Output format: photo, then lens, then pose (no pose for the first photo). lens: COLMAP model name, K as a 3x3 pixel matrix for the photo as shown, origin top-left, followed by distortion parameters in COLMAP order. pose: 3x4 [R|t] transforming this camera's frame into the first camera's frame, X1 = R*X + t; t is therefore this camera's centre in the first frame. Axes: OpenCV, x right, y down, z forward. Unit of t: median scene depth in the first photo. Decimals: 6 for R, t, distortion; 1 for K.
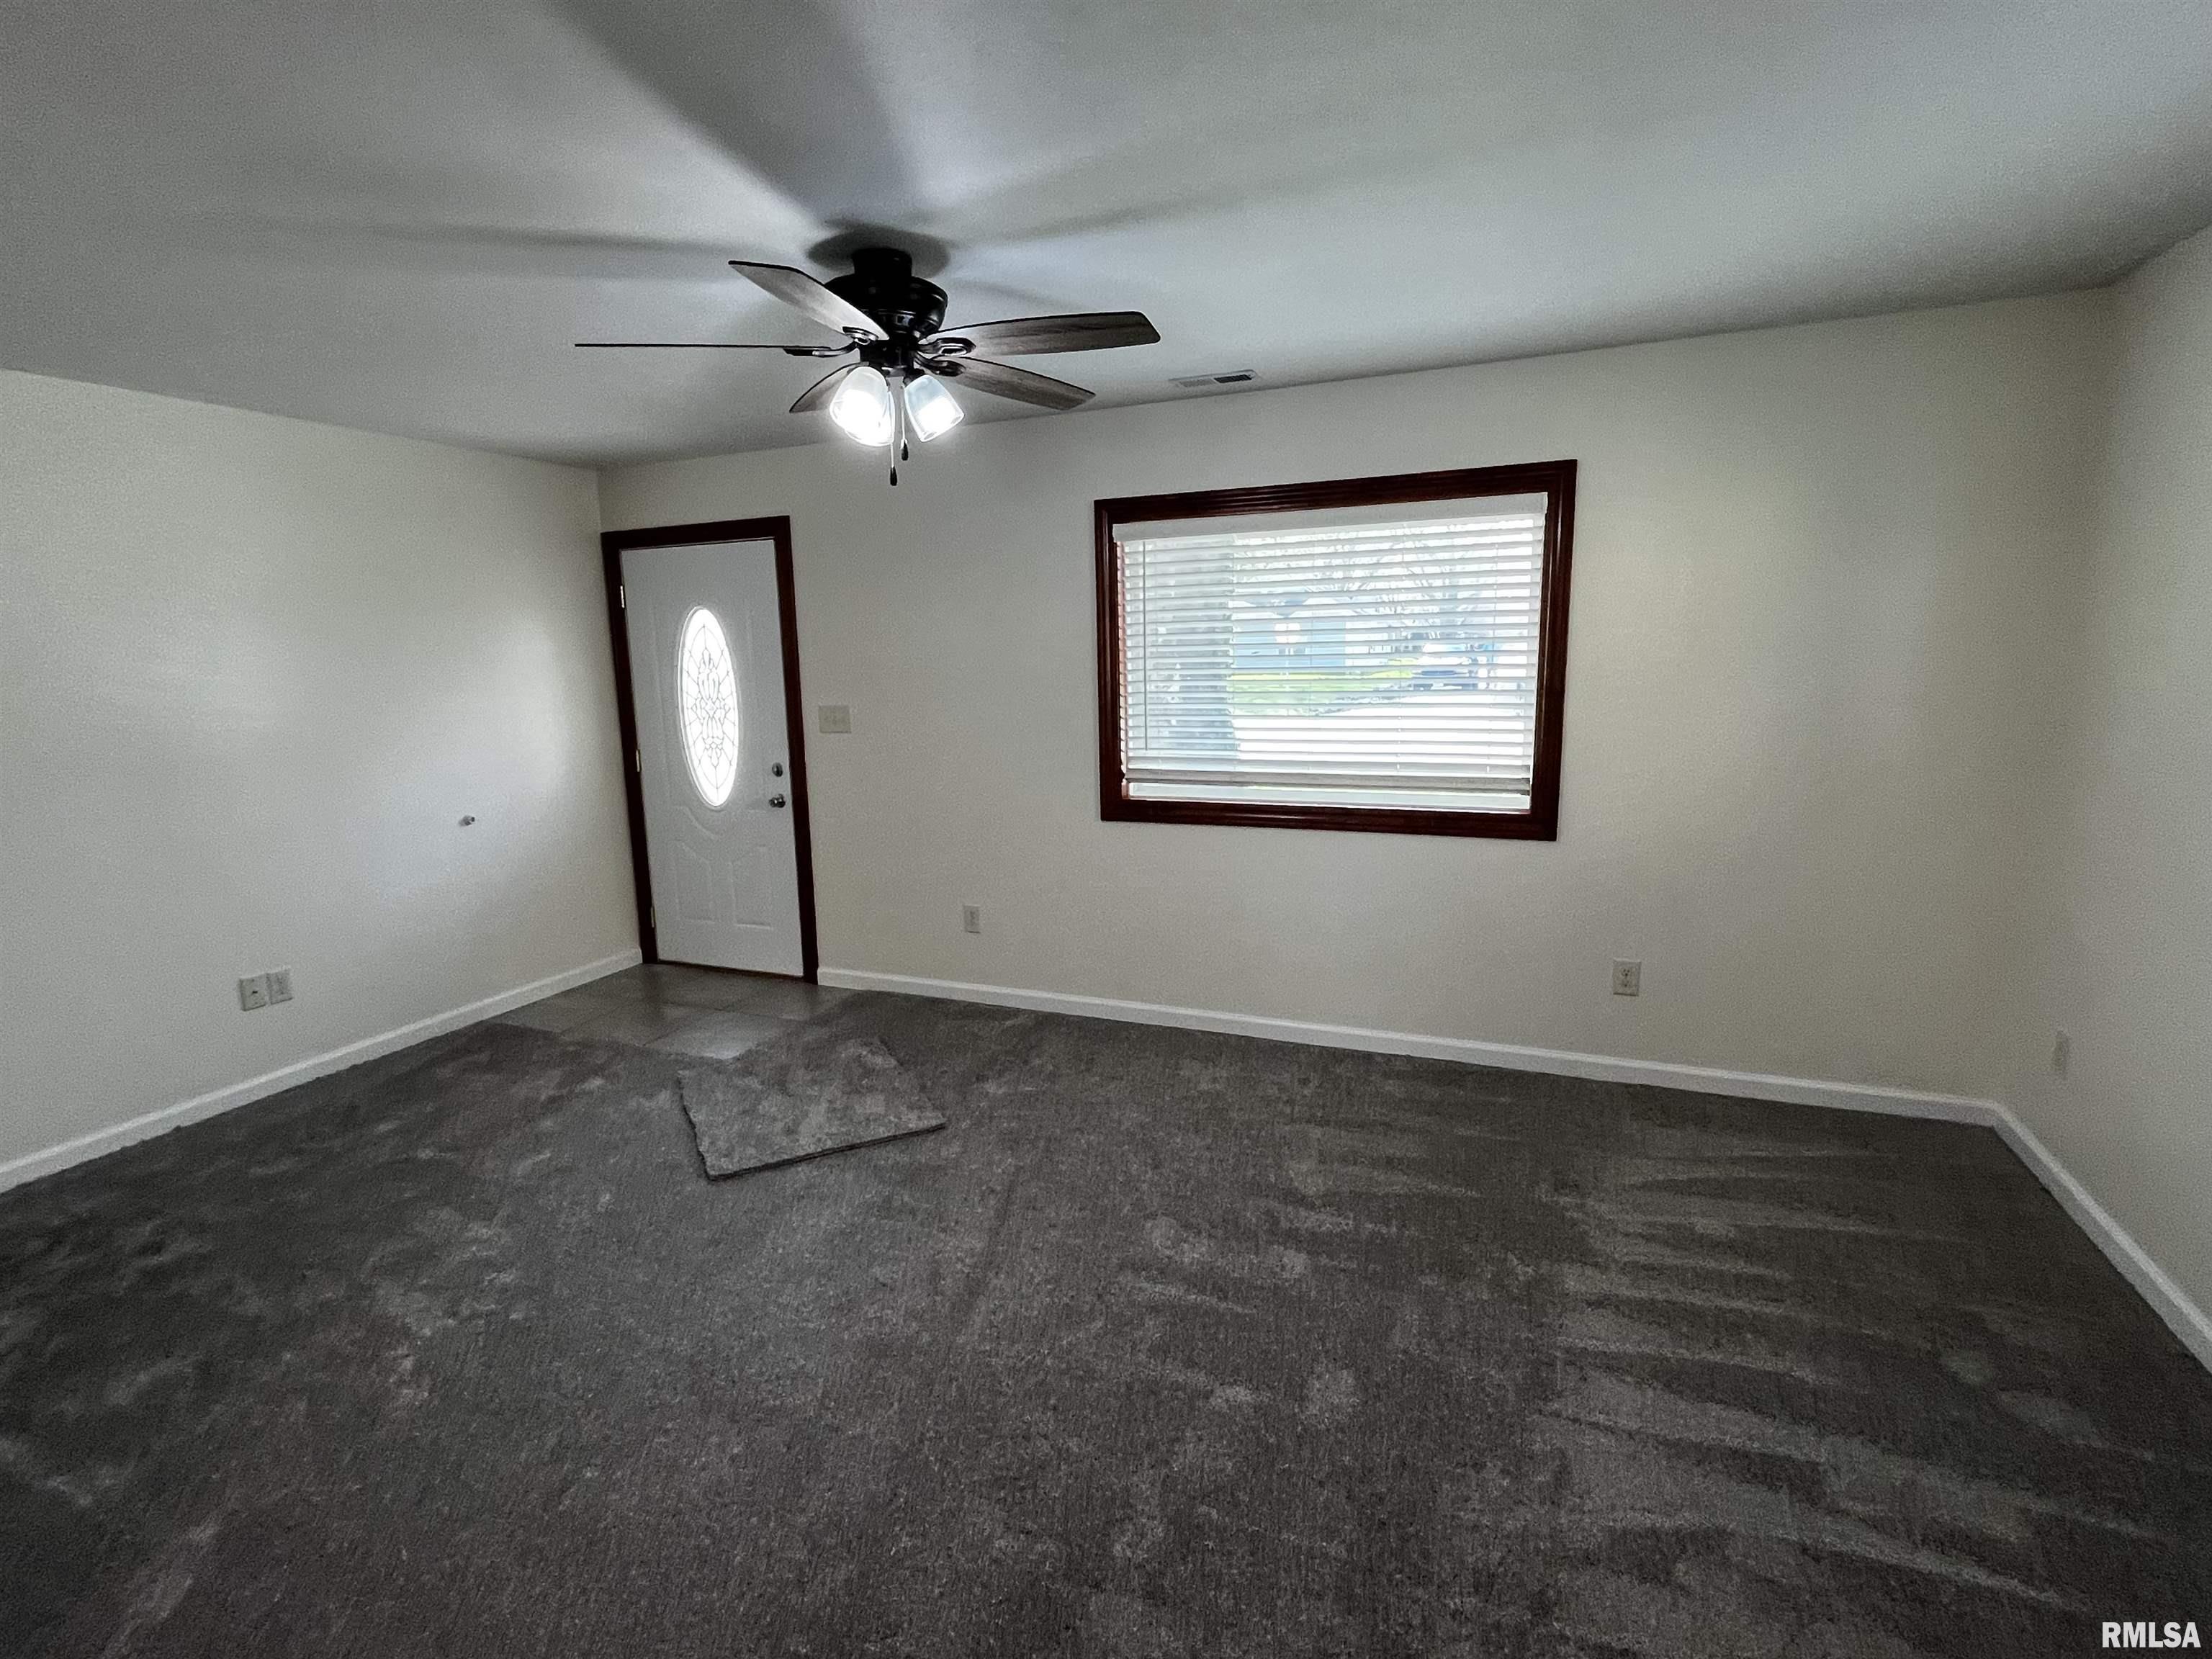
lens RADIAL K [[1054.8, 0, 1111.0], [0, 1054.8, 837.8], [0, 0, 1]] dist [-0.000425, -0.000329]
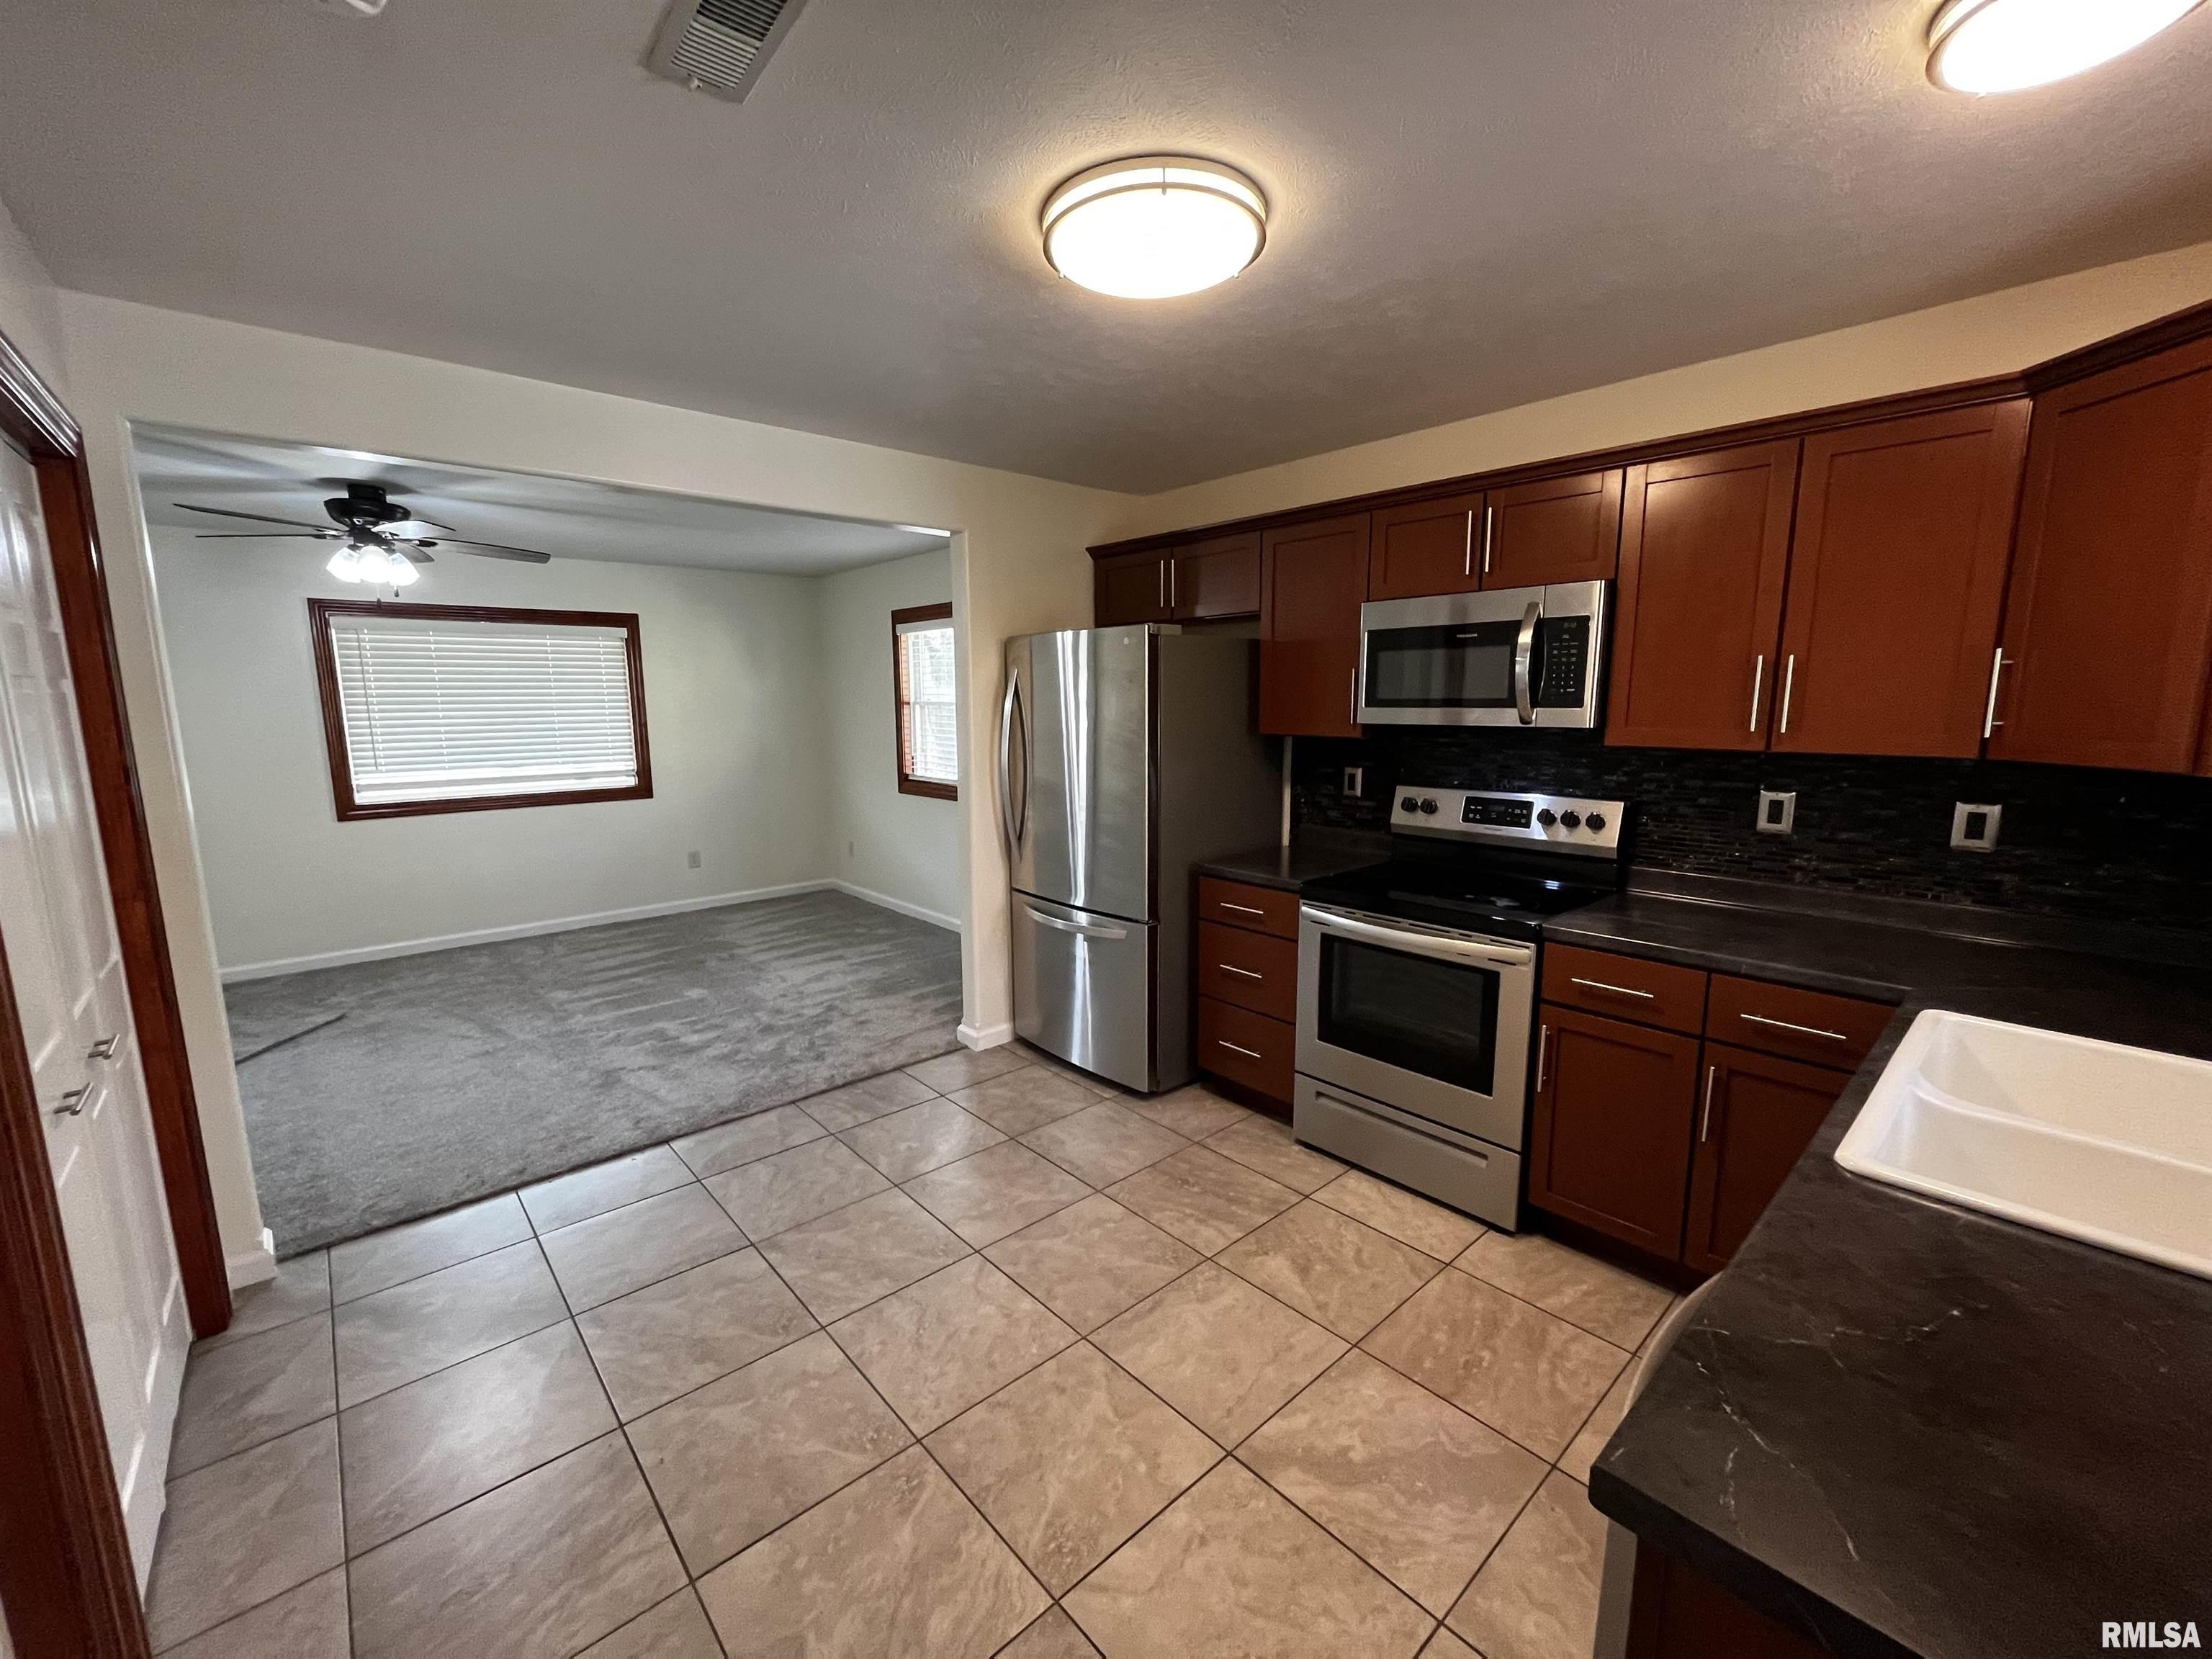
lens RADIAL K [[900.0, 0, 1096.2], [0, 900.0, 837.4], [0, 0, 1]] dist [-0.000520, 0.000668]
pose [[0.440055, -0.125057, 0.889220, -0.929041], [0.152941, 0.986224, 0.063012, 0.122638], [-0.884850, 0.108269, 0.453120, -0.657588]]
